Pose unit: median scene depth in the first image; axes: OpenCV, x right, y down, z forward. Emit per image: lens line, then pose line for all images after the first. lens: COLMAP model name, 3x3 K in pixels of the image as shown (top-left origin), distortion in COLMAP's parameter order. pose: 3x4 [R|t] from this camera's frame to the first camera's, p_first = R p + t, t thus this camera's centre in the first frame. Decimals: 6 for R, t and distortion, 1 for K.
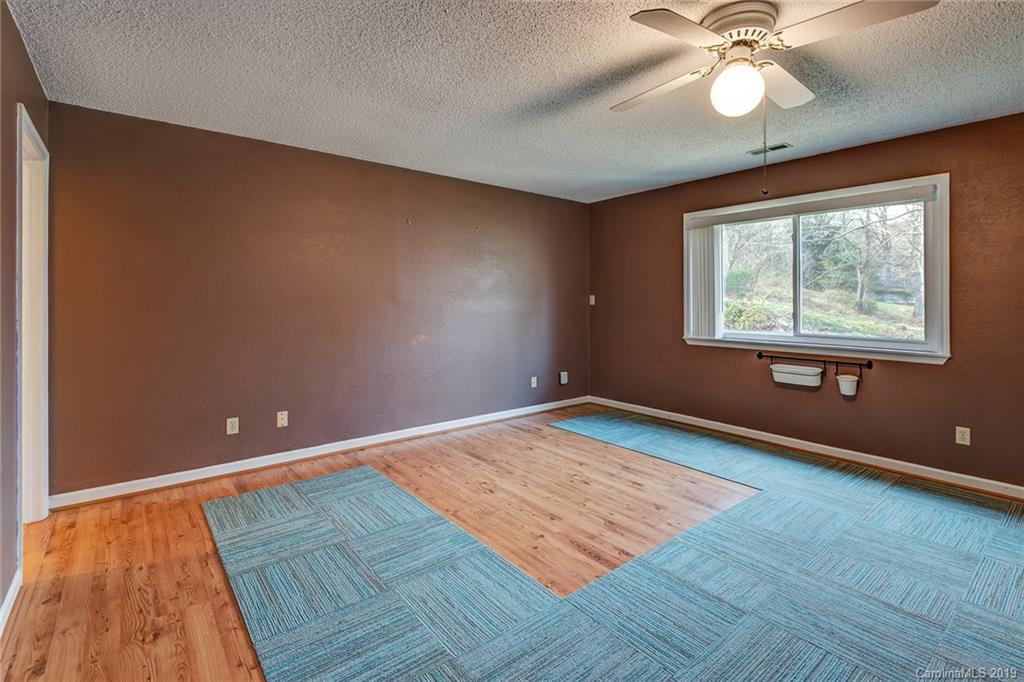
lens RADIAL K [[477.4, 0, 508.3], [0, 477.4, 303.7], [0, 0, 1]] dist [0.000595, -0.000222]
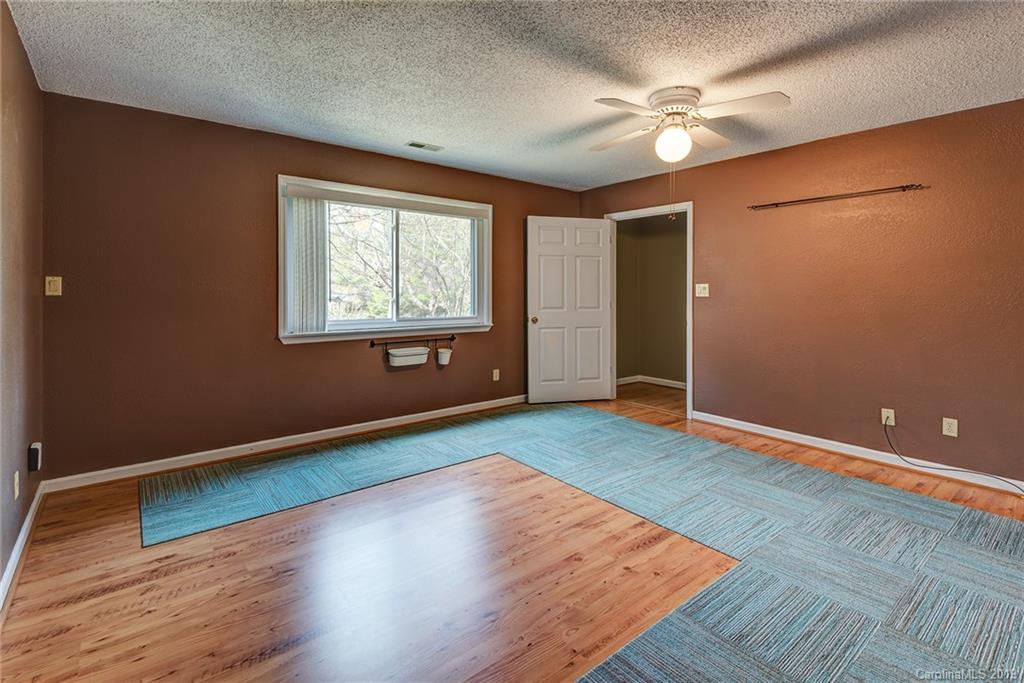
lens RADIAL K [[478.7, 0, 517.9], [0, 478.7, 289.1], [0, 0, 1]] dist [0.028572, -0.018338]
pose [[-0.013986, -0.000961, 0.999902, -0.657908], [0.002296, 0.999997, 0.000993, -0.007128], [-0.999900, 0.002310, -0.013983, 1.014746]]
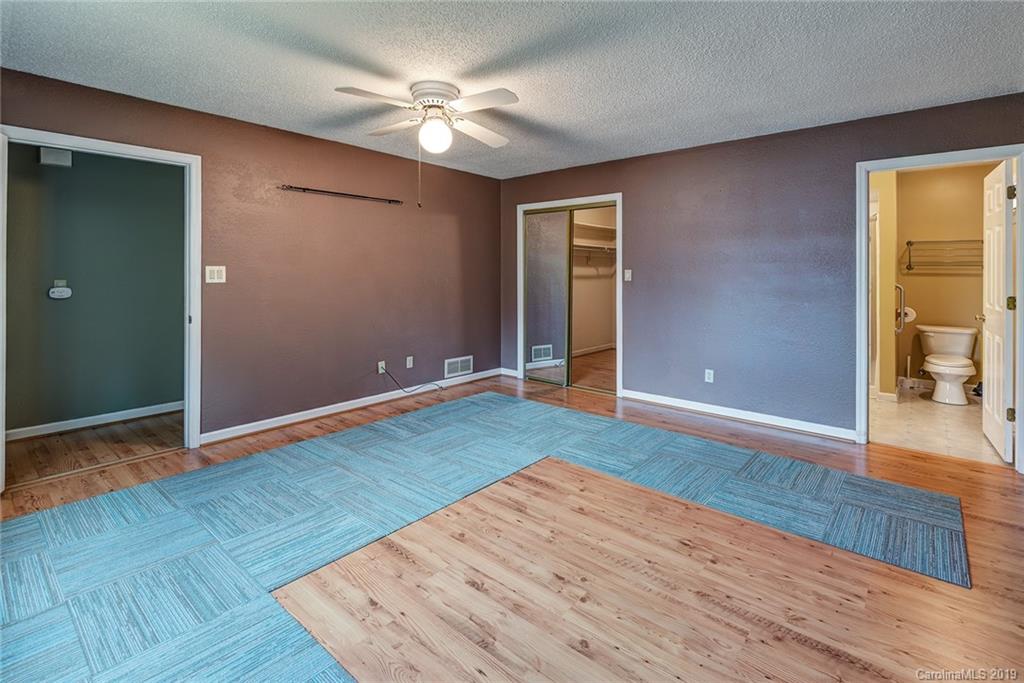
lens RADIAL K [[481.8, 0, 511.8], [0, 481.8, 271.5], [0, 0, 1]] dist [0.001434, -0.011557]
pose [[-0.981790, -0.002294, -0.189954, 0.368250], [-0.002490, 0.999997, 0.000795, -0.010673], [0.189952, 0.001254, -0.981793, 1.725325]]
